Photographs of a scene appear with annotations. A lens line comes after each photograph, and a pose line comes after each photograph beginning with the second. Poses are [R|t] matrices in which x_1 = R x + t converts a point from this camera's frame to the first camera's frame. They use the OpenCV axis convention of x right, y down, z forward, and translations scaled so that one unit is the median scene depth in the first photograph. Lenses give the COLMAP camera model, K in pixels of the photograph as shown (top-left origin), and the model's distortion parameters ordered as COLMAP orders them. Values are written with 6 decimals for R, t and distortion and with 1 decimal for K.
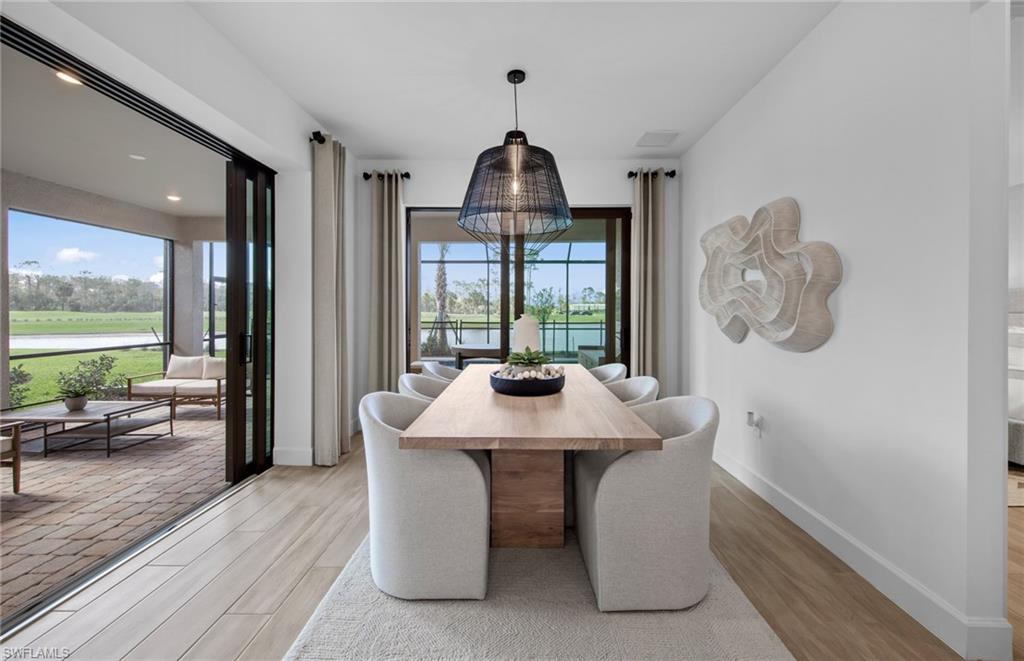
lens RADIAL K [[402.8, 0, 515.1], [0, 402.8, 313.0], [0, 0, 1]] dist [0.001657, 0.000102]
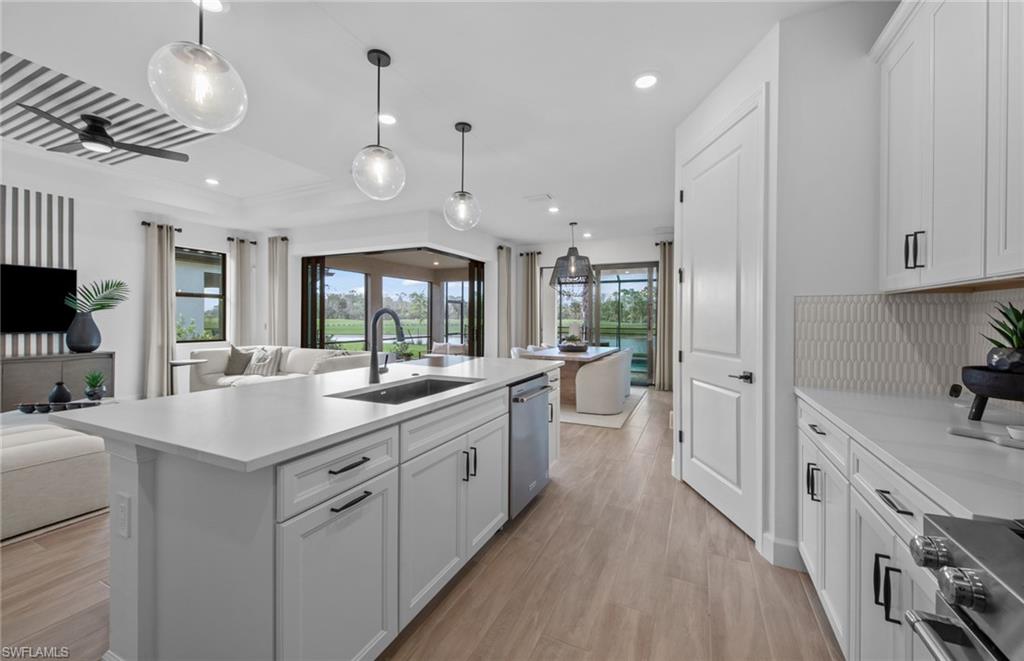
lens RADIAL K [[402.8, 0, 515.1], [0, 402.8, 313.0], [0, 0, 1]] dist [0.001657, 0.000102]
pose [[0.914413, -0.004742, -0.404755, 0.434526], [-0.003328, 0.999810, -0.019232, 0.000426], [0.404769, 0.018933, 0.914223, -0.892193]]
